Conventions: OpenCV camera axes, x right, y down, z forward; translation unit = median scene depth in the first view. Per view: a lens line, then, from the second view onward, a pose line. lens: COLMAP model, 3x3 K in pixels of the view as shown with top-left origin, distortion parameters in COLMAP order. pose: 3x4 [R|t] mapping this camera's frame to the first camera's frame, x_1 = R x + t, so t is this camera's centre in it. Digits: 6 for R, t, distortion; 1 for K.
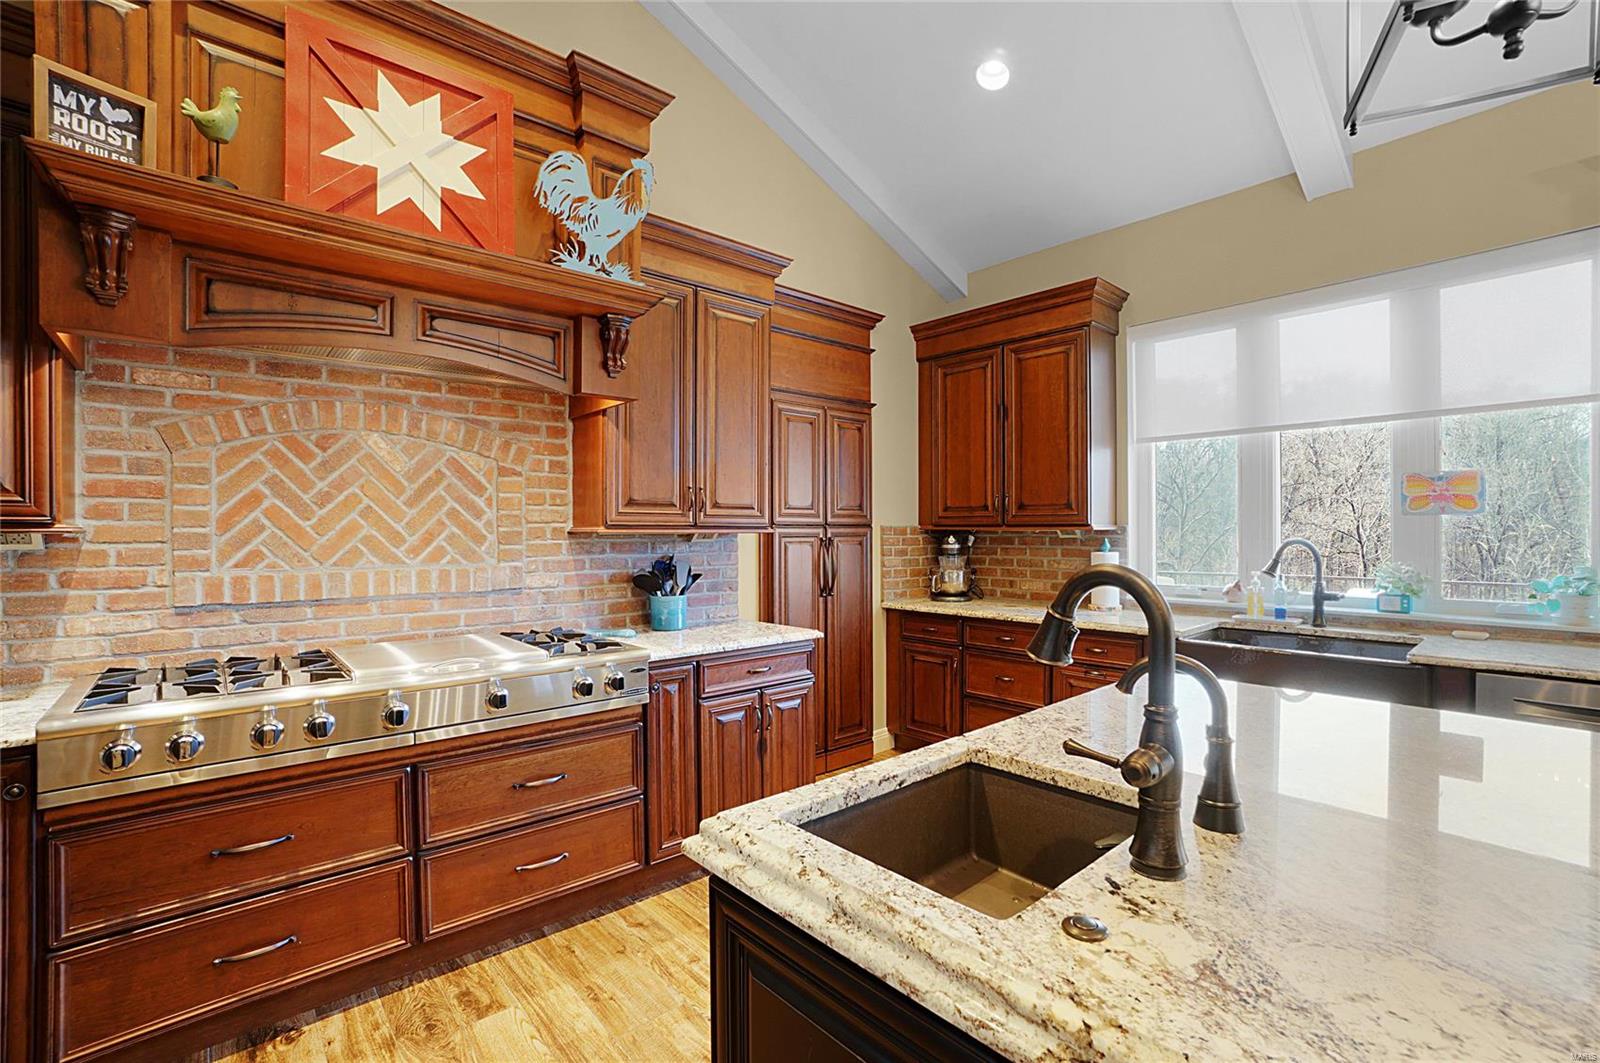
lens RADIAL K [[708.7, 0, 796.3], [0, 708.7, 534.9], [0, 0, 1]] dist [-0.059252, 0.021048]
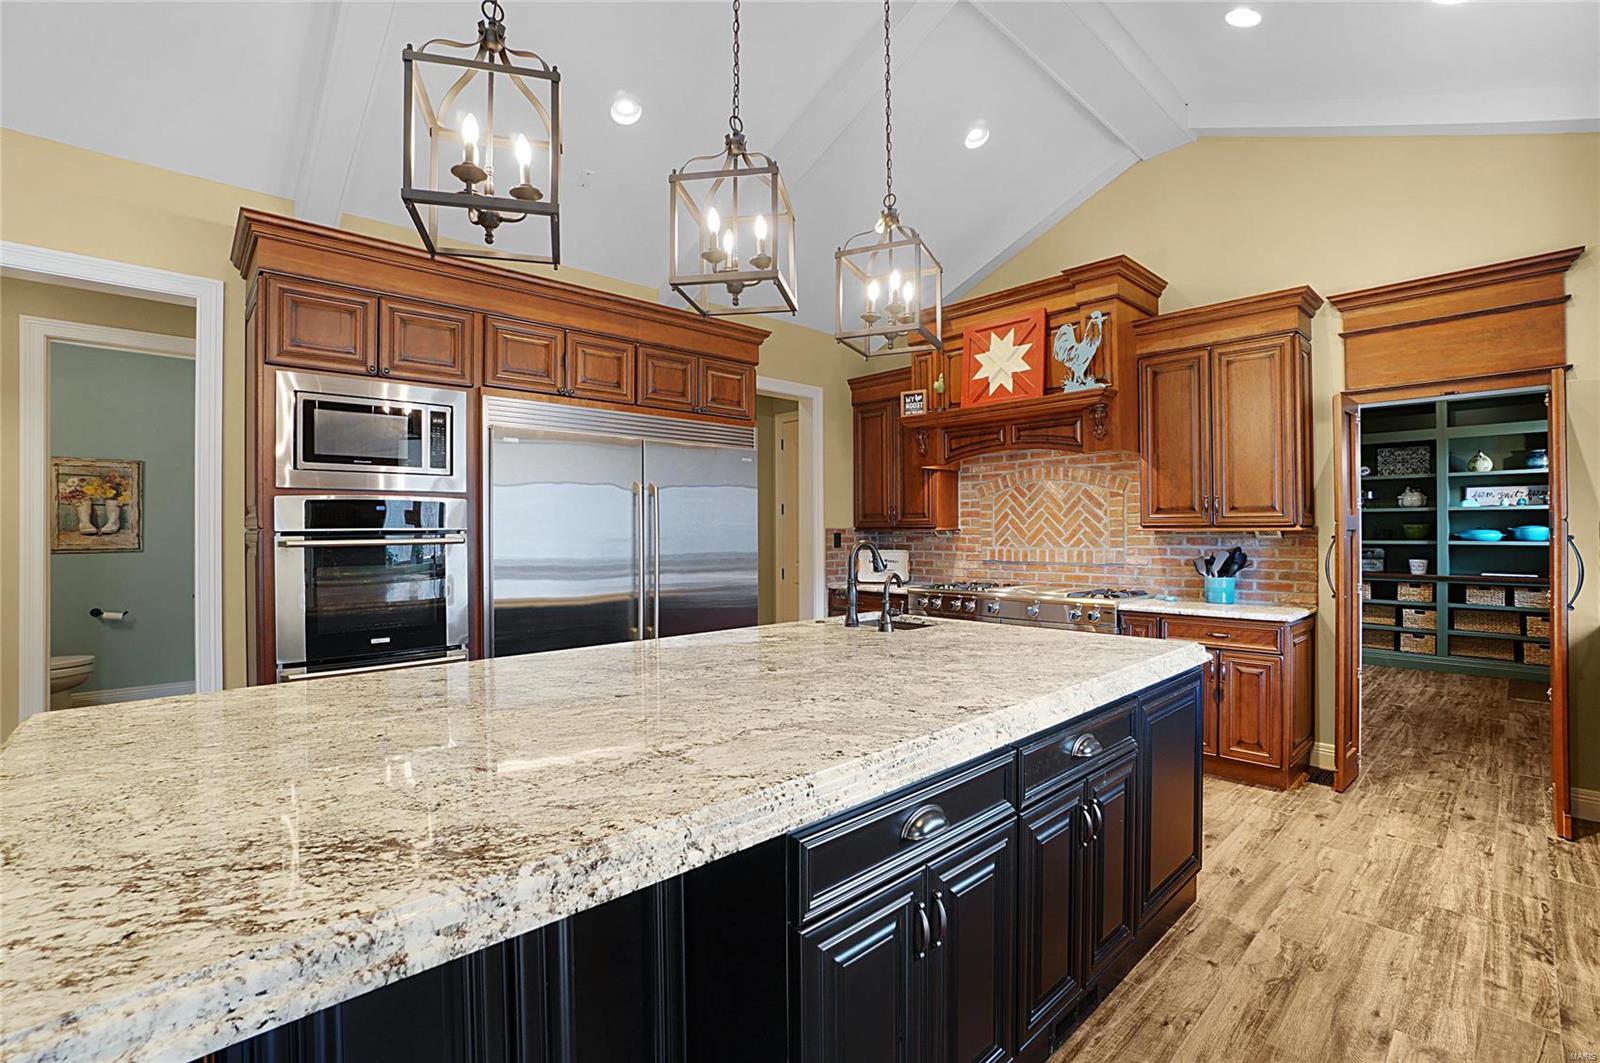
lens RADIAL K [[708.7, 0, 792.6], [0, 708.7, 527.0], [0, 0, 1]] dist [-0.059252, 0.021048]
pose [[0.031079, -0.006277, -0.999497, 1.416393], [-0.003560, 0.999973, -0.006391, 0.002263], [0.999511, 0.003757, 0.031056, 0.200152]]
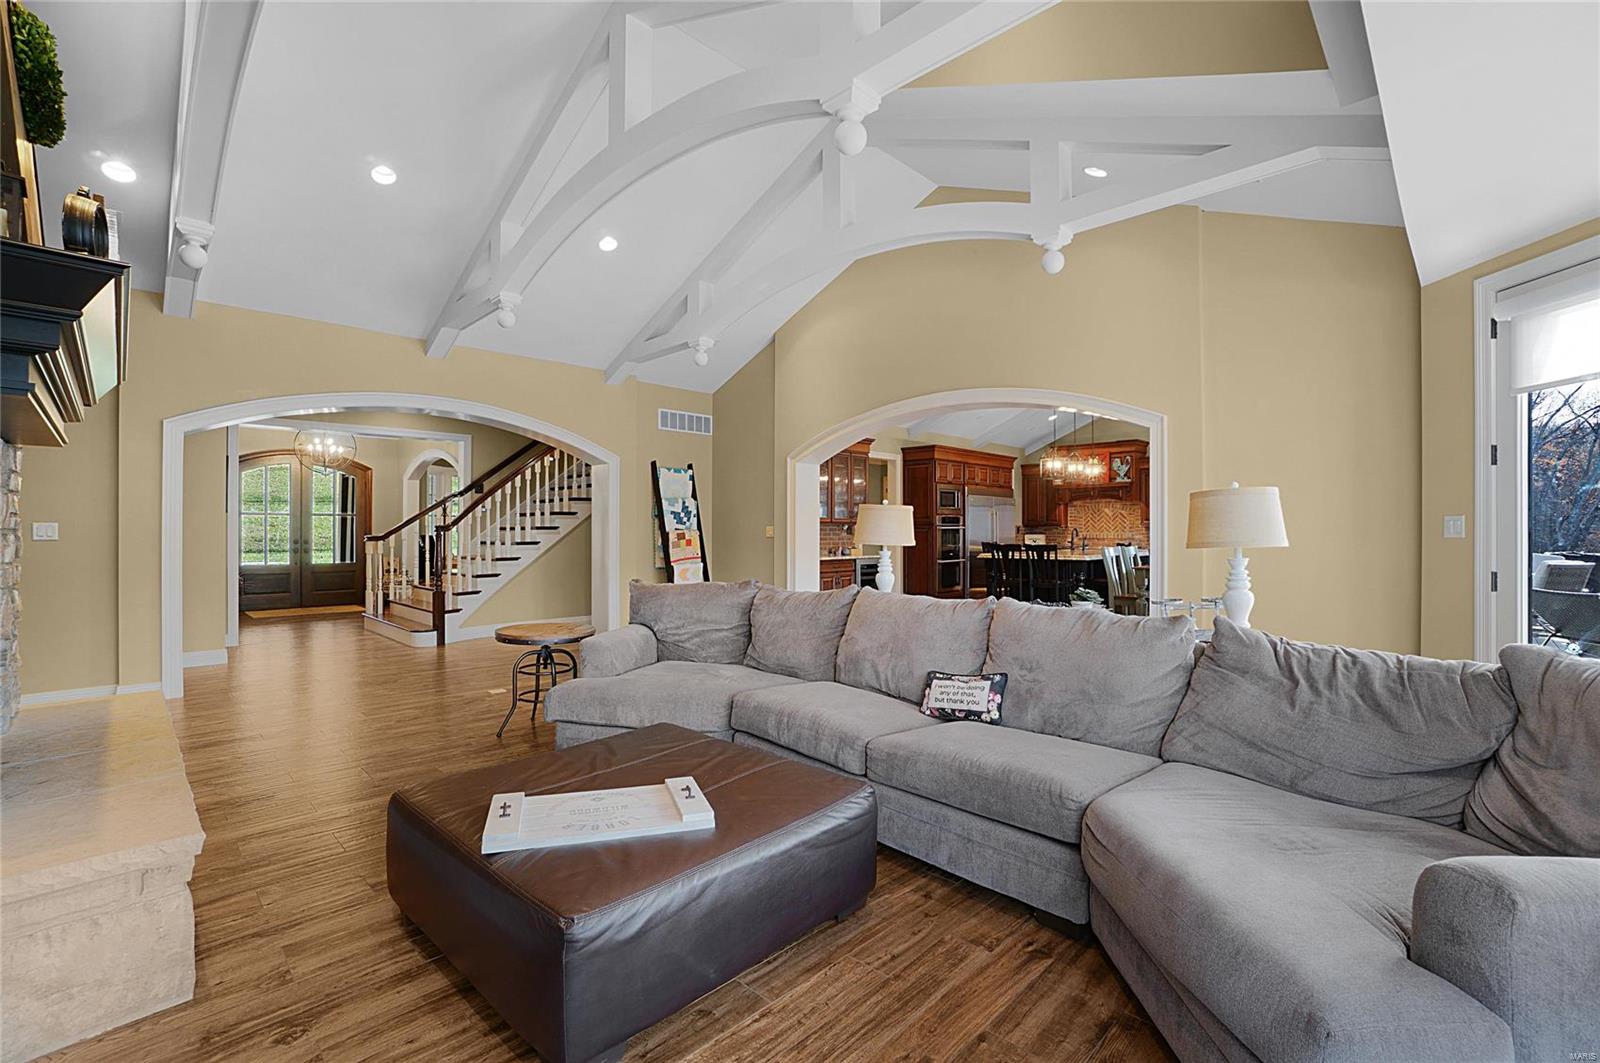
lens RADIAL K [[708.7, 0, 795.9], [0, 708.7, 523.7], [0, 0, 1]] dist [-0.059252, 0.021048]
pose [[0.076806, -0.010221, -0.996994, 4.795821], [-0.008346, 0.999906, -0.010894, 0.056080], [0.997011, 0.009158, 0.076713, -1.897571]]
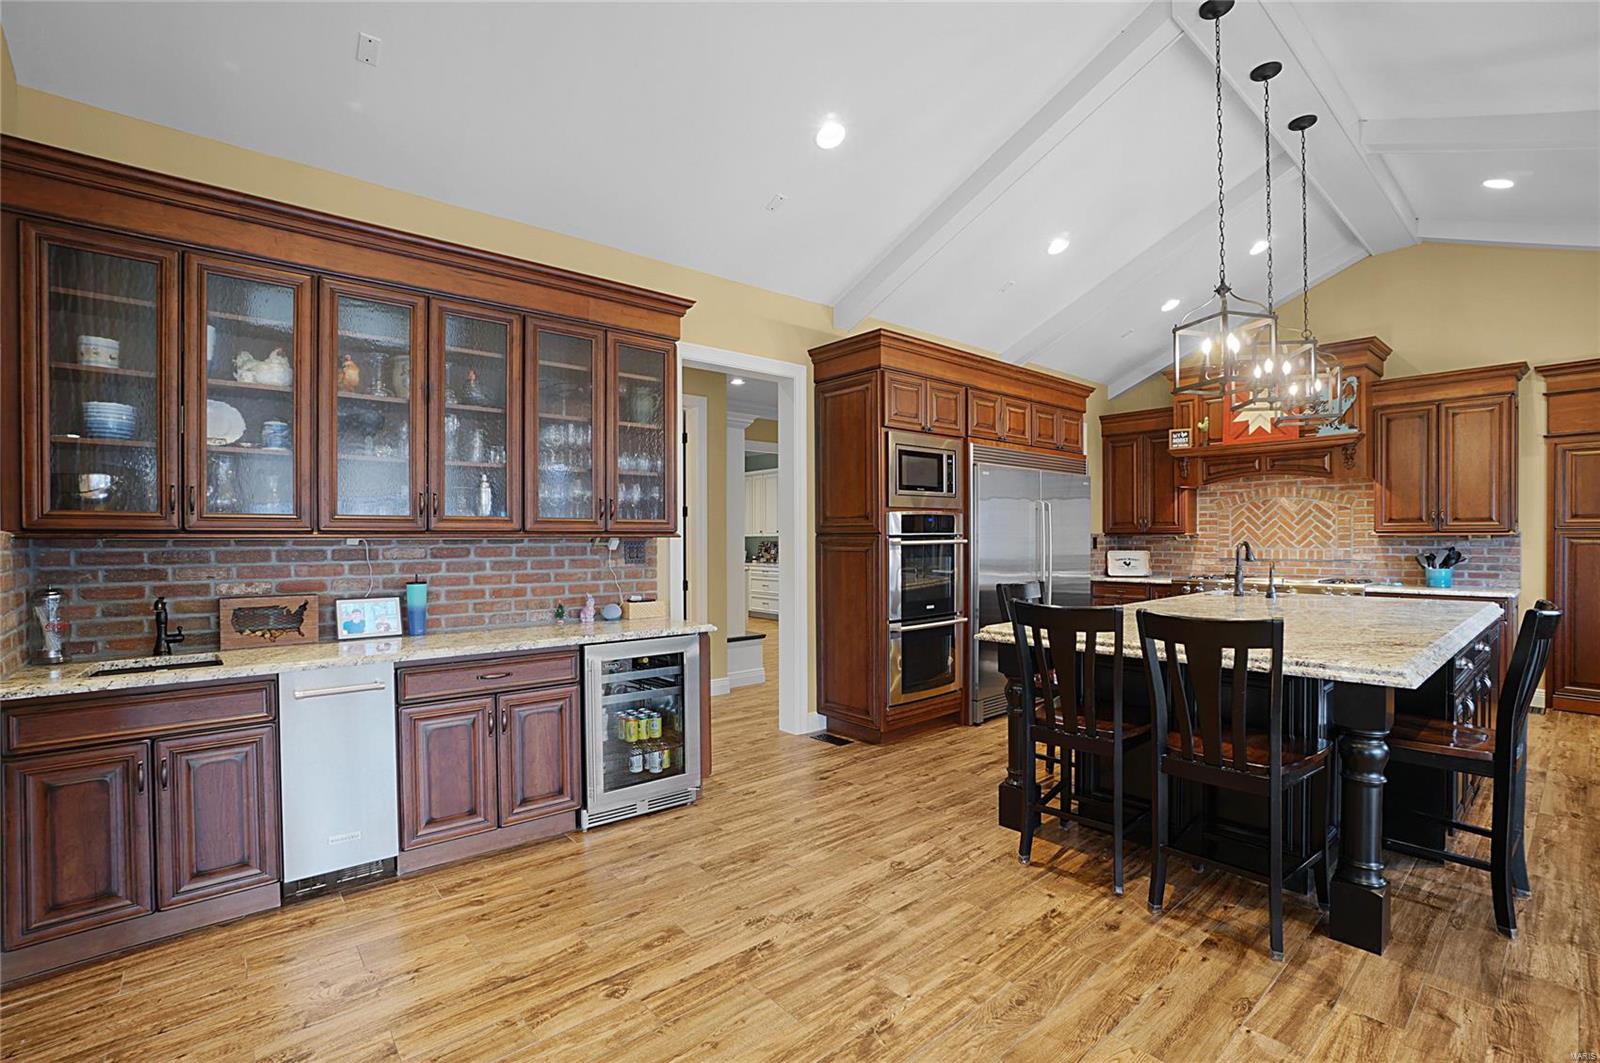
lens RADIAL K [[708.7, 0, 793.0], [0, 708.7, 546.6], [0, 0, 1]] dist [-0.059252, 0.021048]
pose [[-0.011491, 0.011490, -0.999868, 2.073732], [-0.002435, 0.999931, 0.011519, 0.014612], [0.999931, 0.002567, -0.011462, -0.844588]]
